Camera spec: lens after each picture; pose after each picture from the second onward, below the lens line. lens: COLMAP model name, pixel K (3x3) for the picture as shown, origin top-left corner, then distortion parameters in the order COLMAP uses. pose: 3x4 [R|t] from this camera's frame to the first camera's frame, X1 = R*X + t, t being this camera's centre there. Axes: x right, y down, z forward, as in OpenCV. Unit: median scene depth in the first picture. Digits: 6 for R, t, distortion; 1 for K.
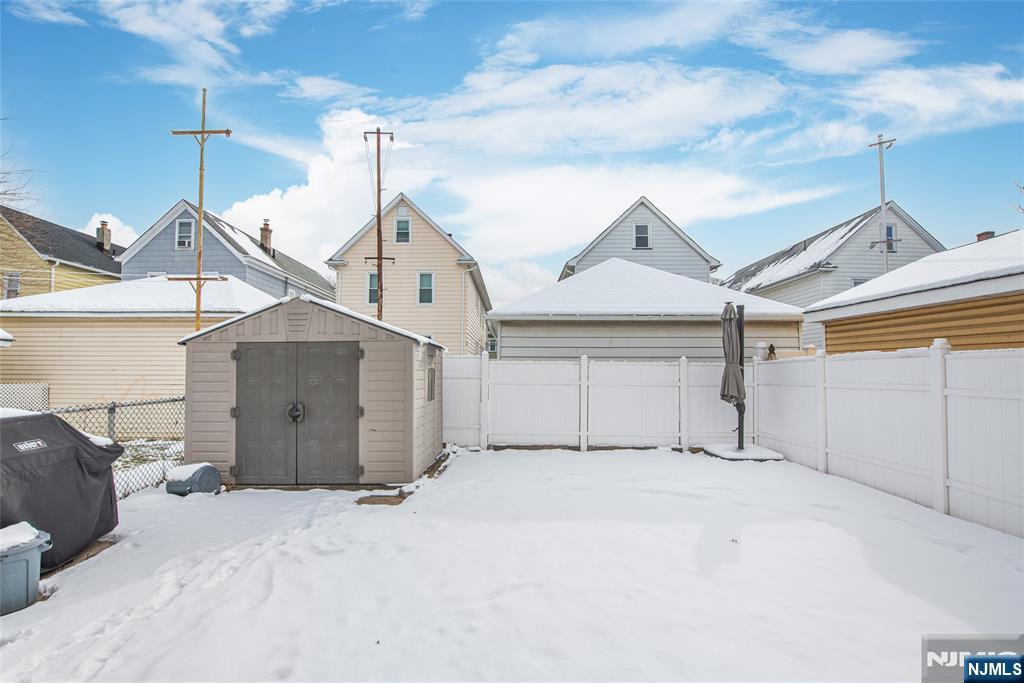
lens RADIAL K [[449.2, 0, 508.8], [0, 449.2, 357.5], [0, 0, 1]] dist [-0.010741, -0.000546]
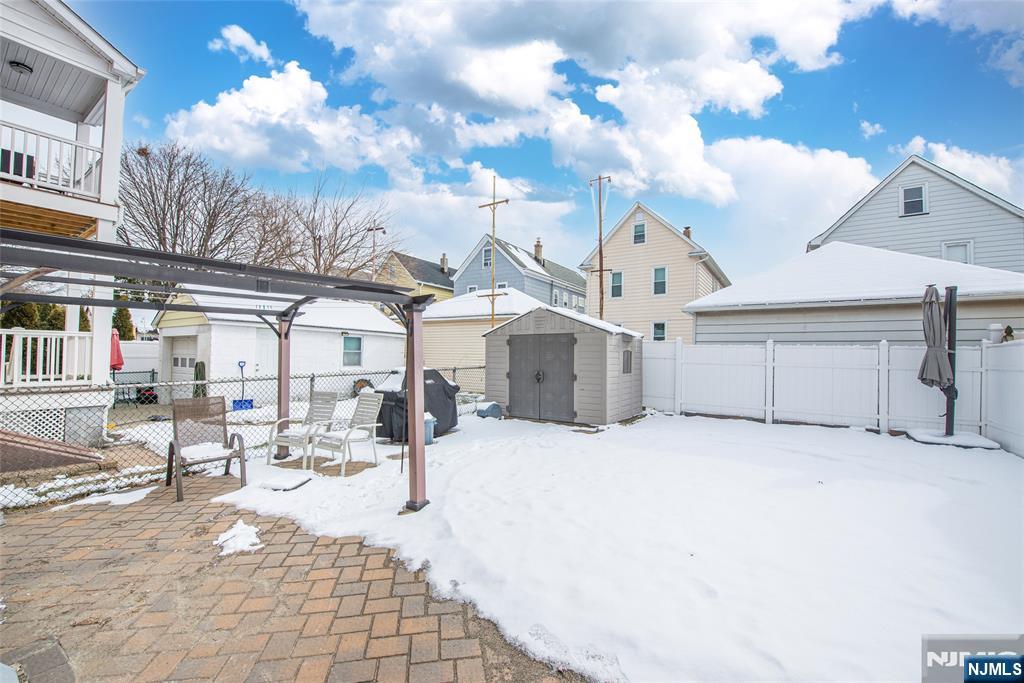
lens RADIAL K [[401.2, 0, 512.0], [0, 401.2, 341.5], [0, 0, 1]] dist [-0.000199, -0.000028]
pose [[0.841253, -0.007993, -0.540582, 0.184669], [0.007629, 0.999967, -0.002913, -0.003107], [0.540588, -0.001673, 0.841286, -0.231578]]
